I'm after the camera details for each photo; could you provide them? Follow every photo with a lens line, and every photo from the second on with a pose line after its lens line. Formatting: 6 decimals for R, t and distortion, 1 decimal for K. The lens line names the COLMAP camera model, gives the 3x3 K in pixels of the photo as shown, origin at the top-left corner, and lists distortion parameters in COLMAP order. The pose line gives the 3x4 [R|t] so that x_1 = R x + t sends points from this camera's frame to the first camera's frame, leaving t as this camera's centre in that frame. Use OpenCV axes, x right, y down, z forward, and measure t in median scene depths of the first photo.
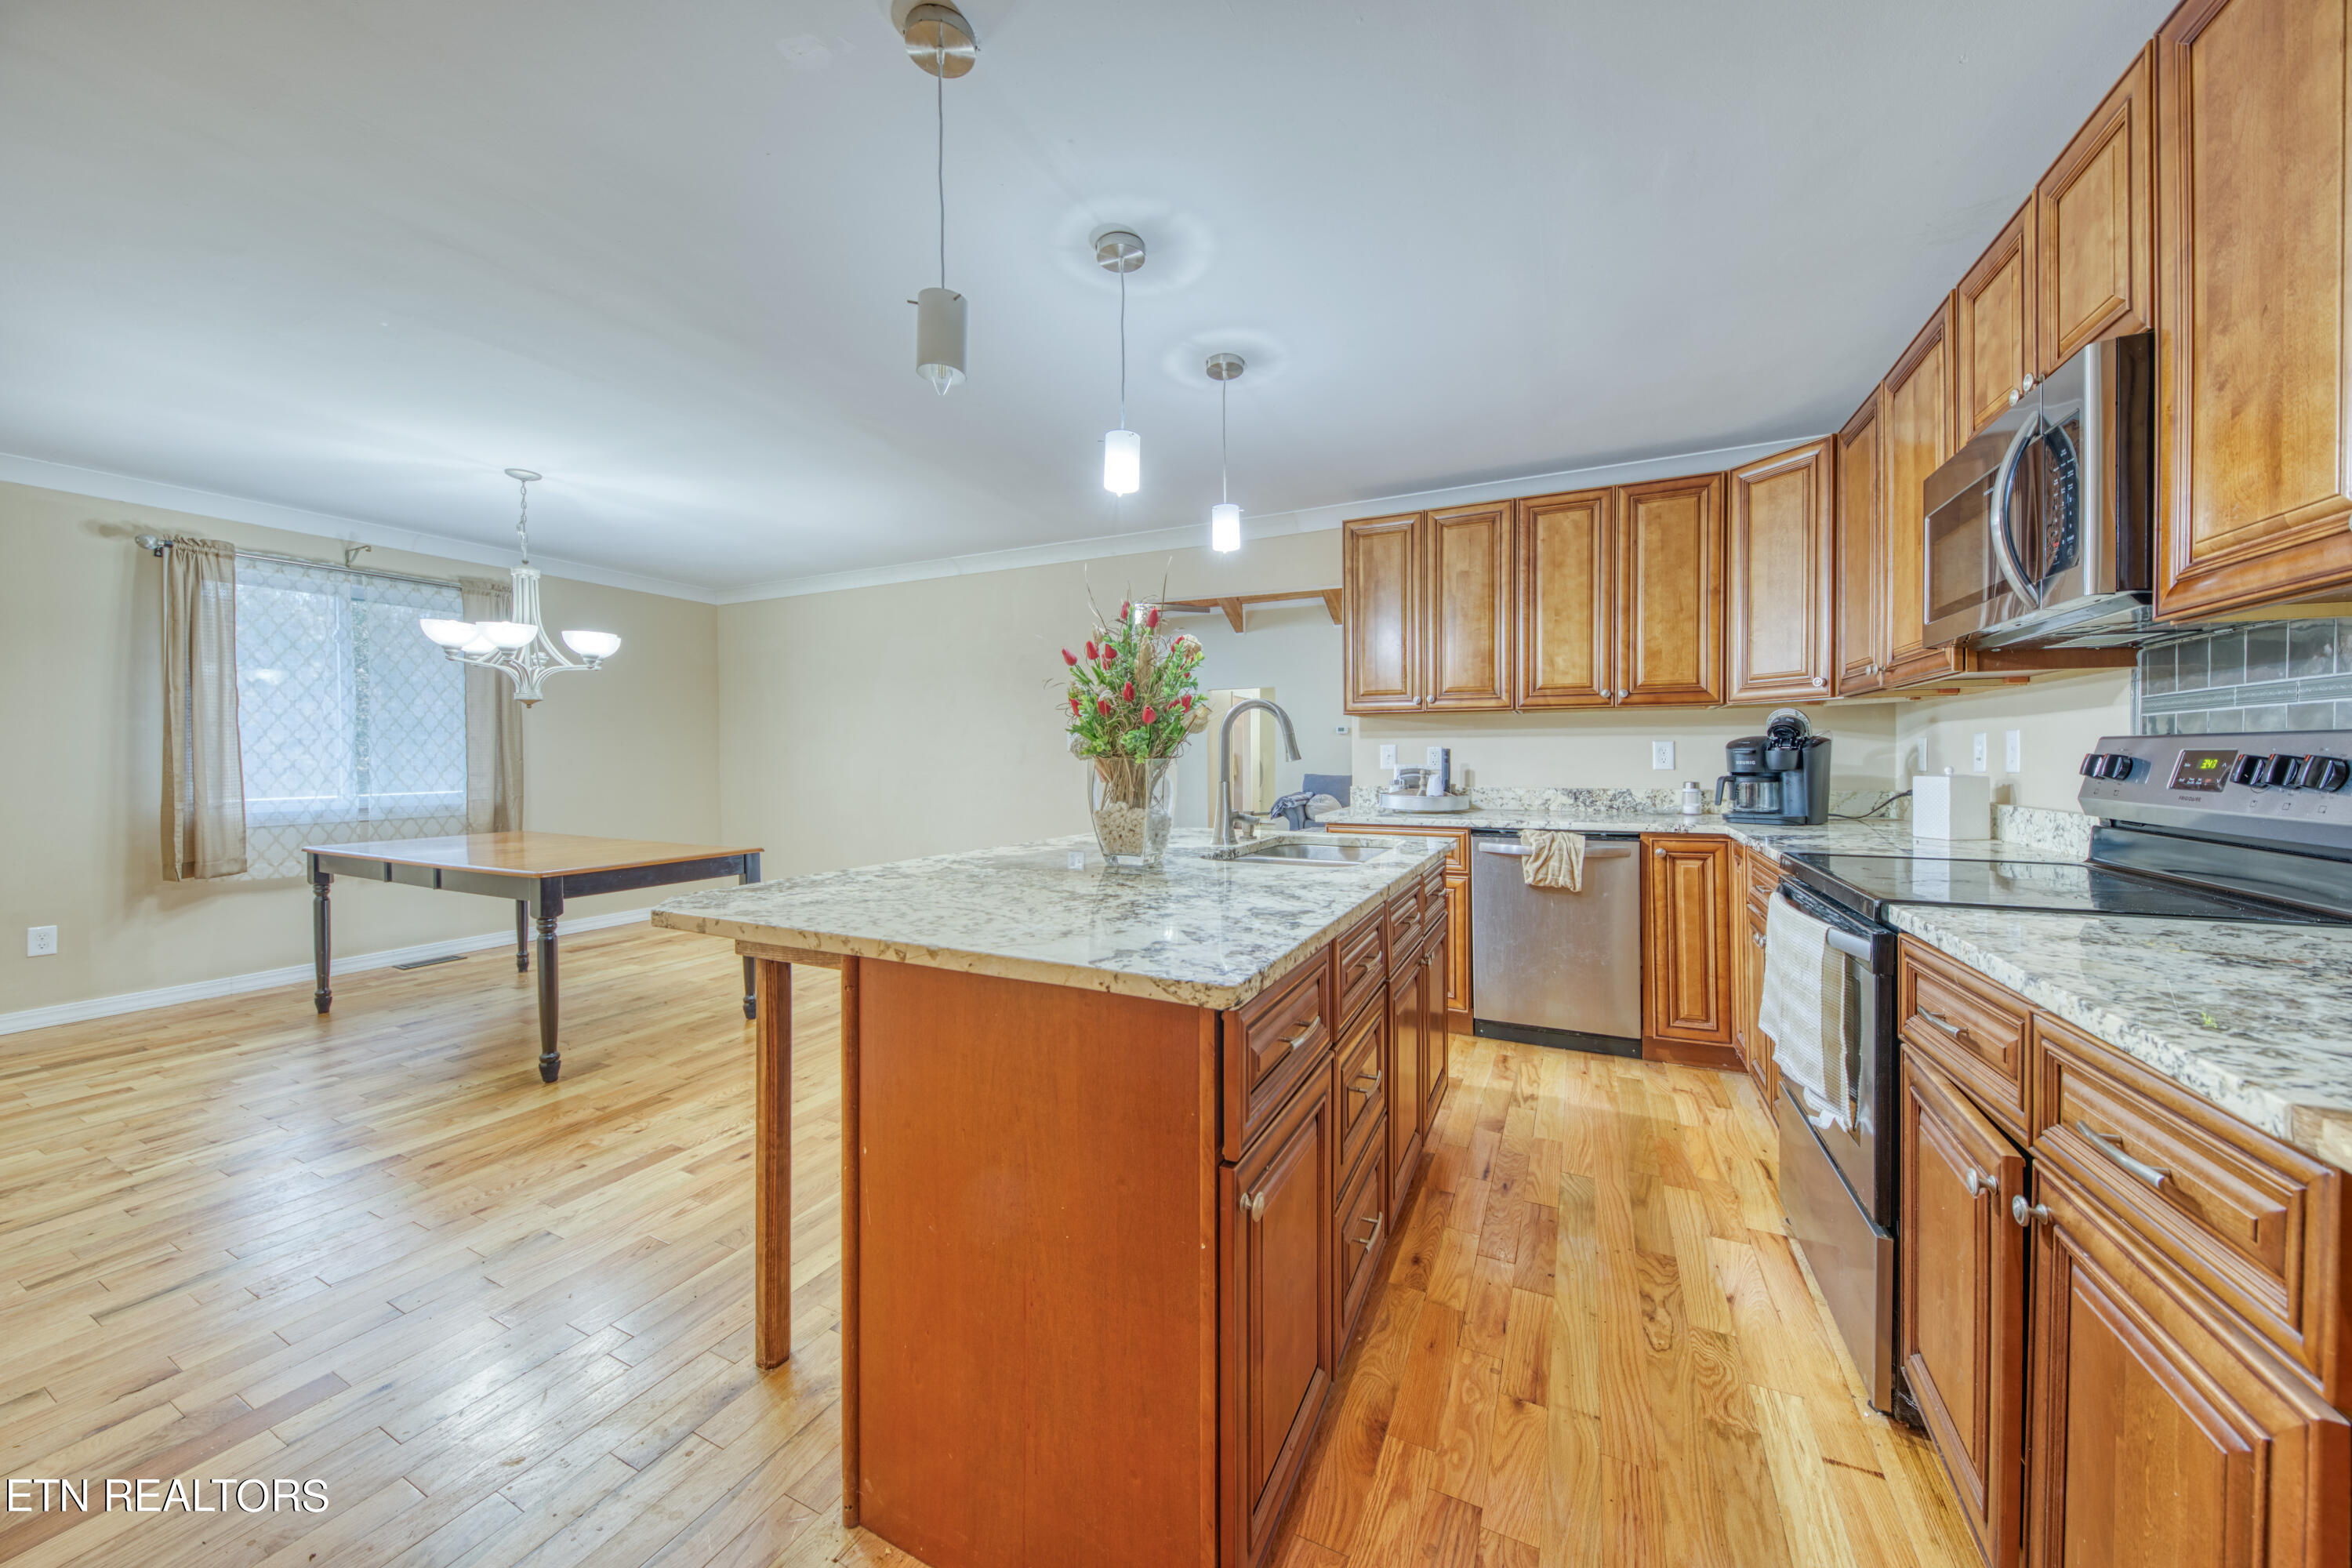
lens RADIAL K [[828.0, 0, 1162.5], [0, 828.0, 761.3], [0, 0, 1]] dist [0.000858, 0.000164]
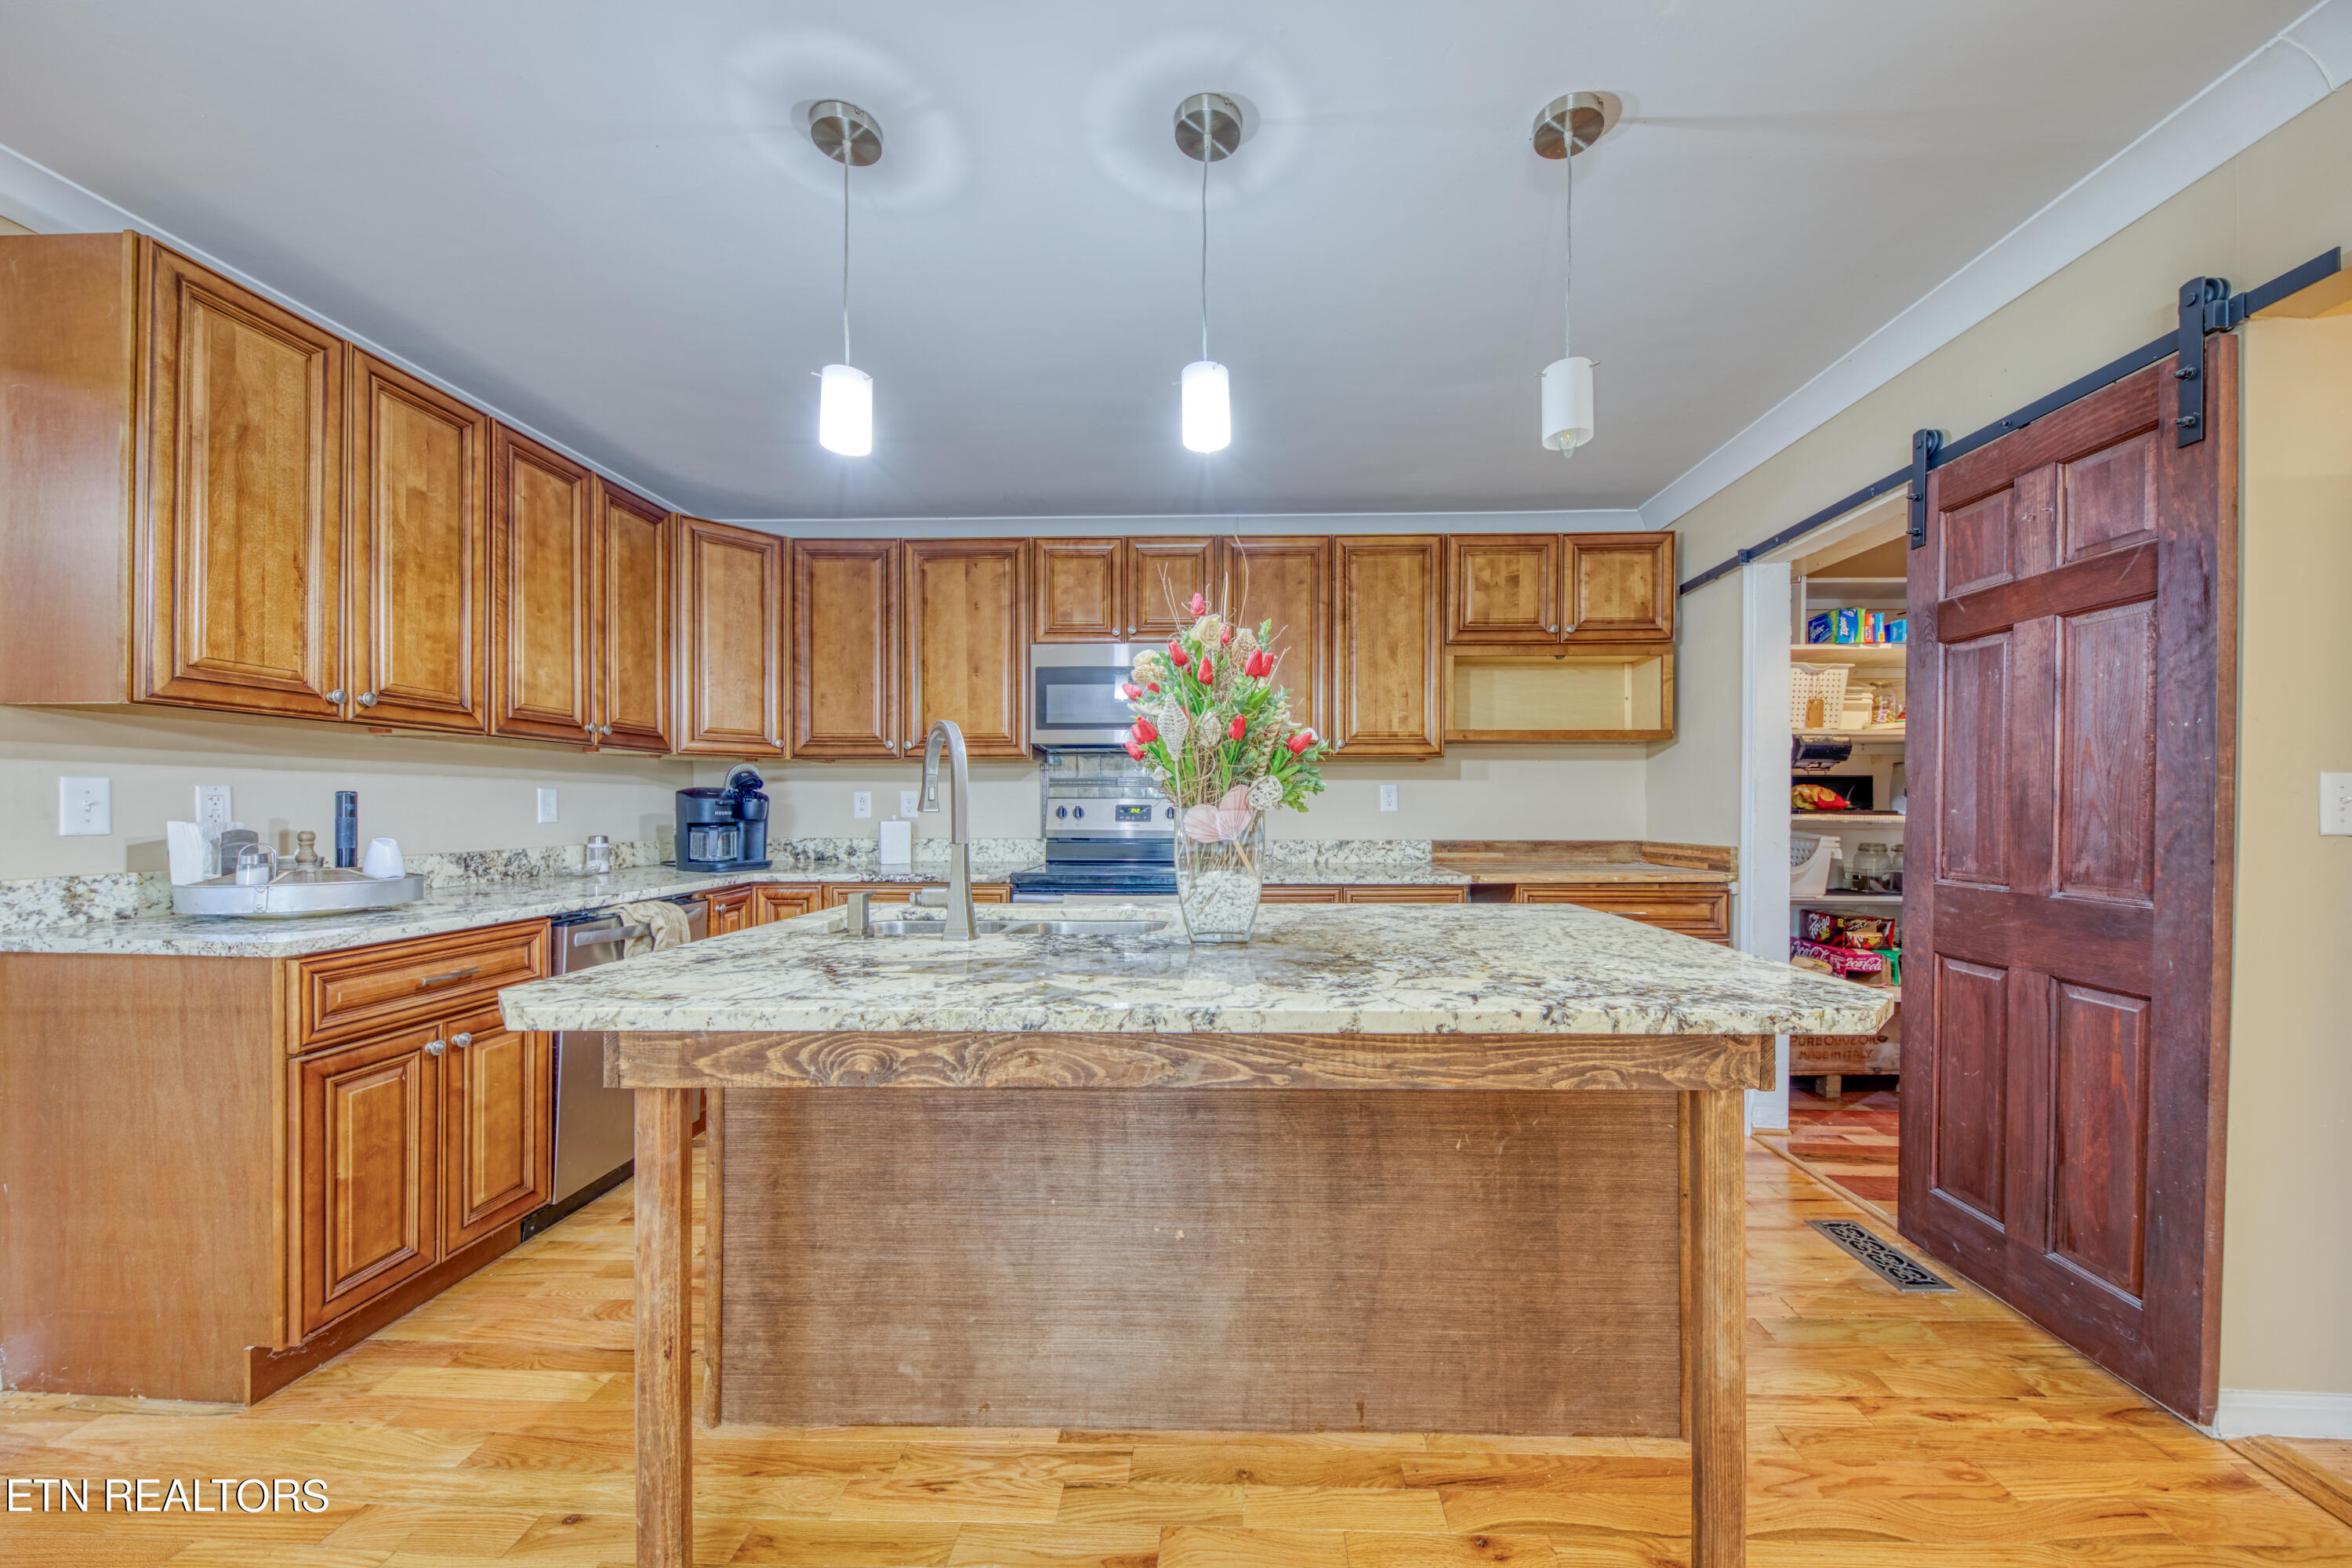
lens RADIAL K [[823.6, 0, 1208.8], [0, 823.6, 810.8], [0, 0, 1]] dist [0.001069, -0.000116]
pose [[-0.420199, -0.000781, 0.907431, -0.478432], [0.004428, 0.999986, 0.002912, -0.001740], [-0.907421, 0.005242, -0.420190, 0.879980]]
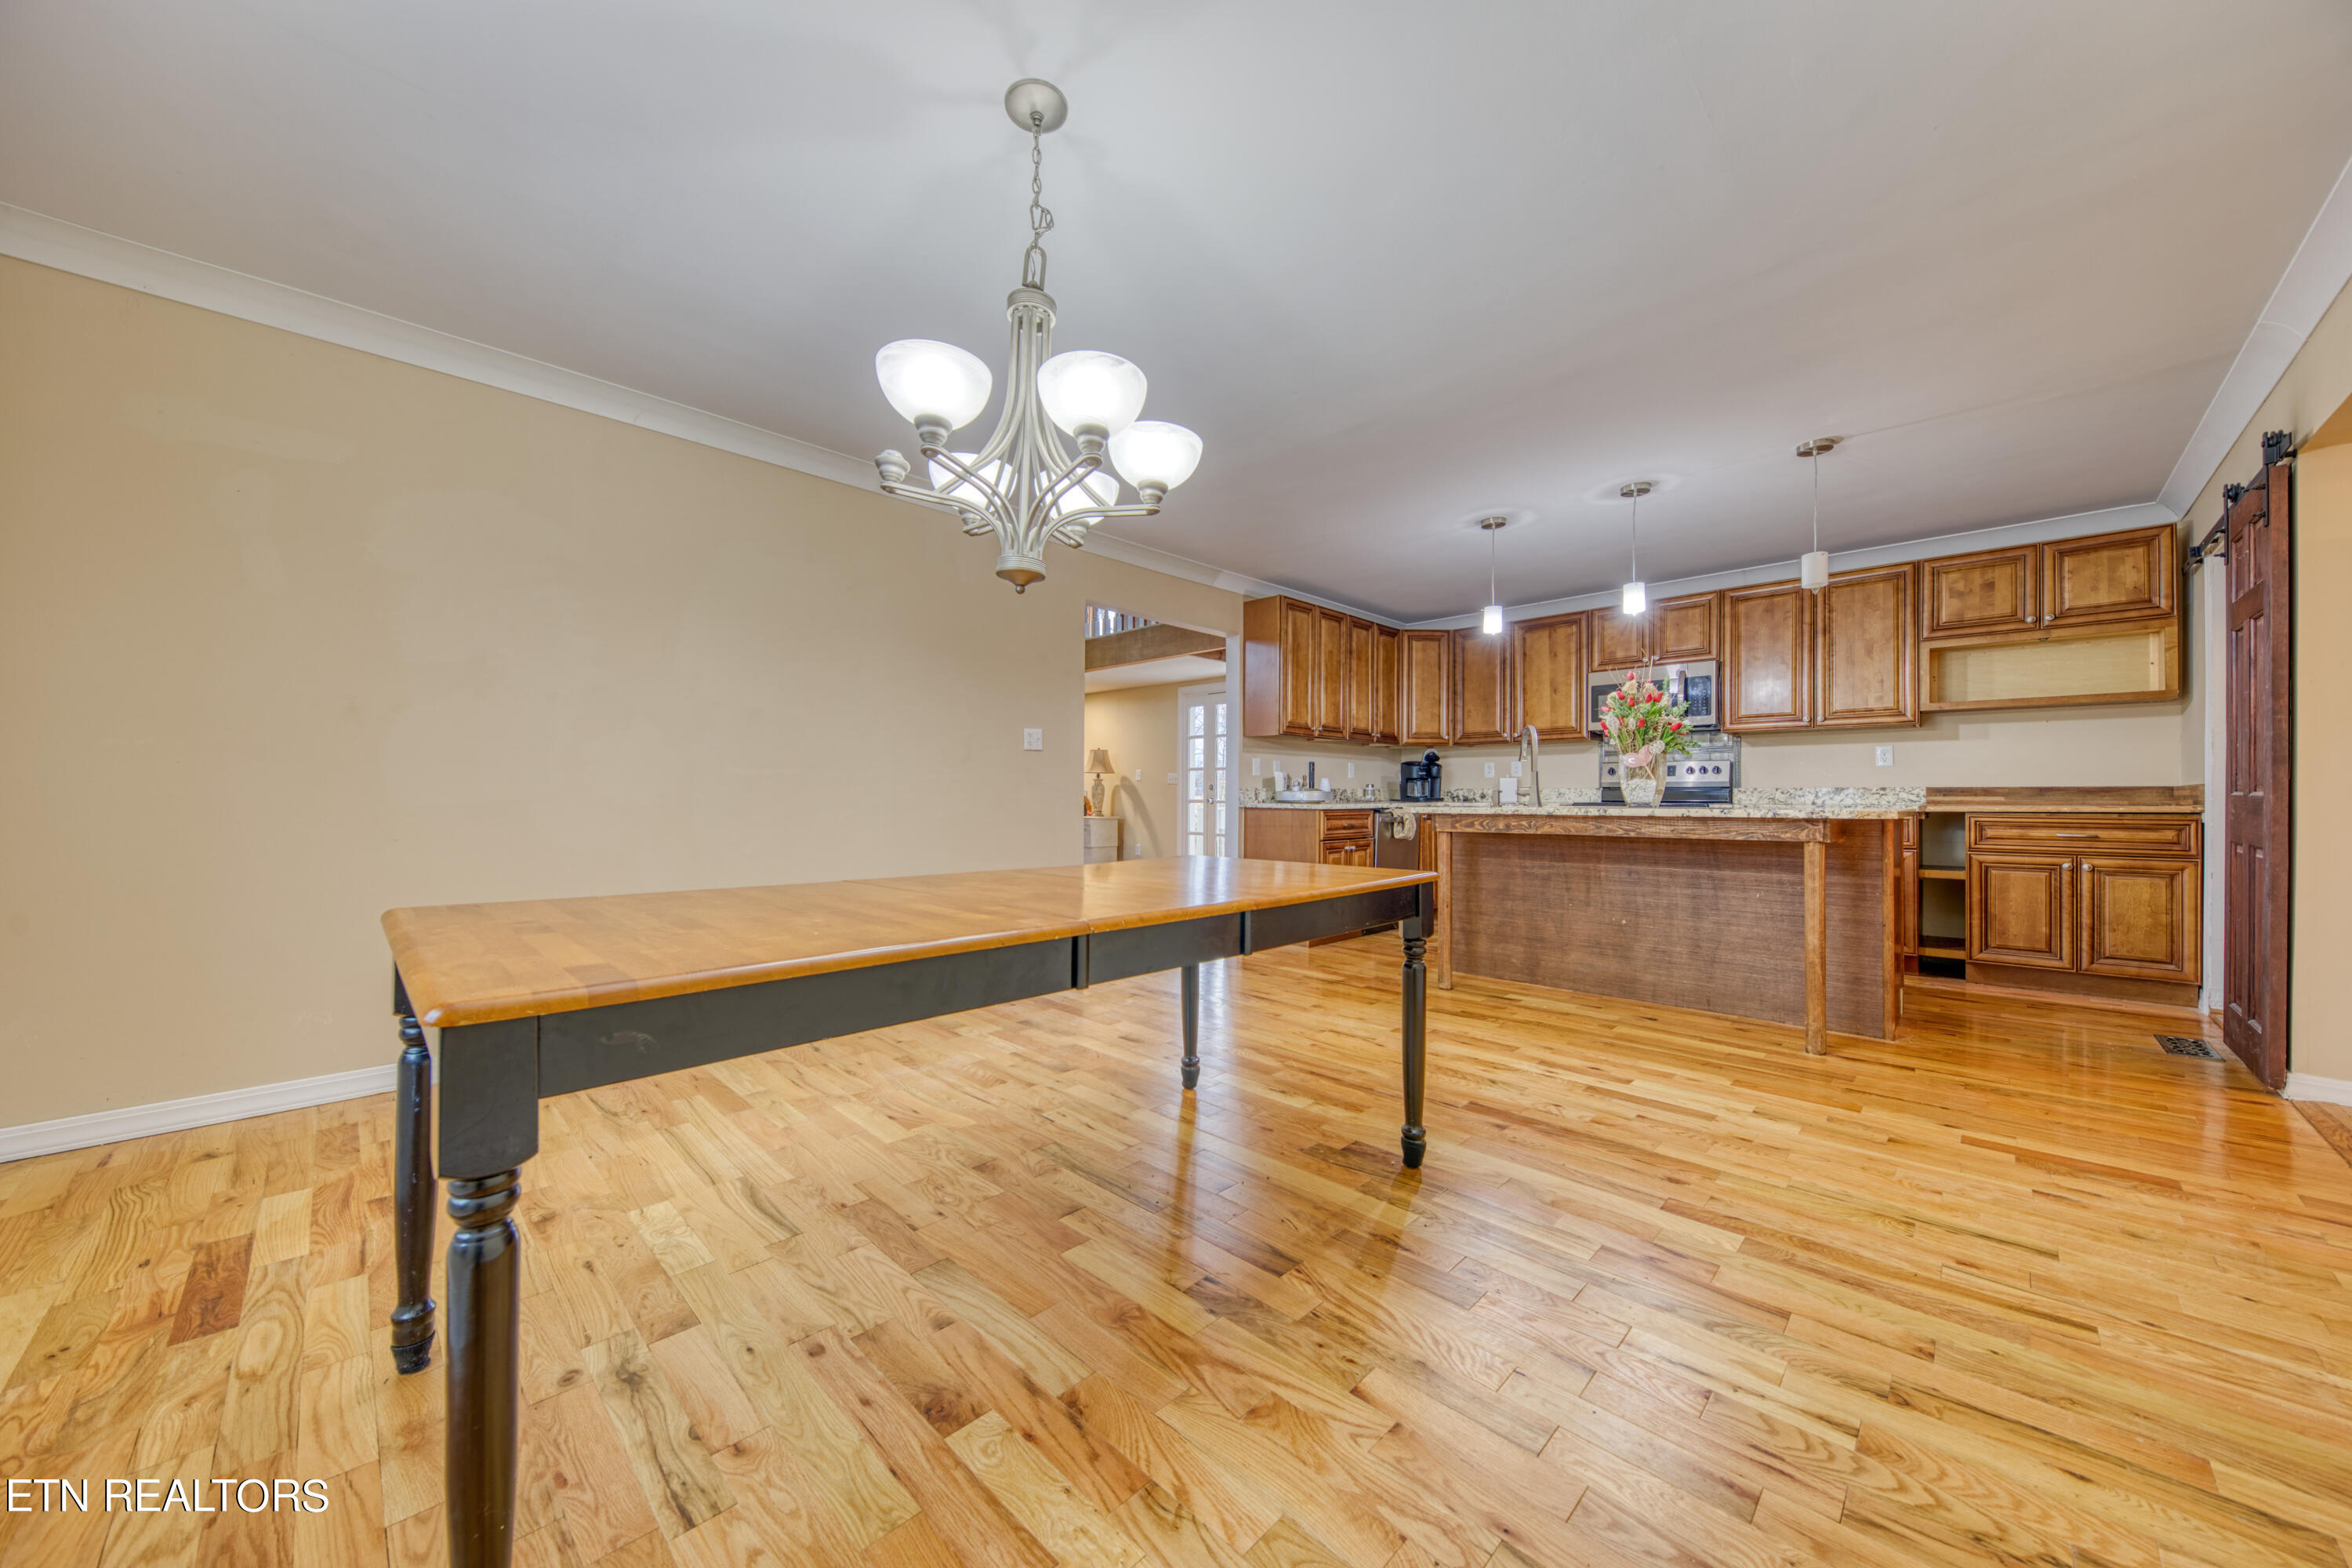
lens RADIAL K [[812.4, 0, 1172.8], [0, 812.4, 794.8], [0, 0, 1]] dist [0.011065, -0.000114]
pose [[0.310190, 0.005359, 0.950660, -1.445212], [0.000621, 0.999983, -0.005840, 0.067639], [-0.950674, 0.002401, 0.310181, 0.959656]]
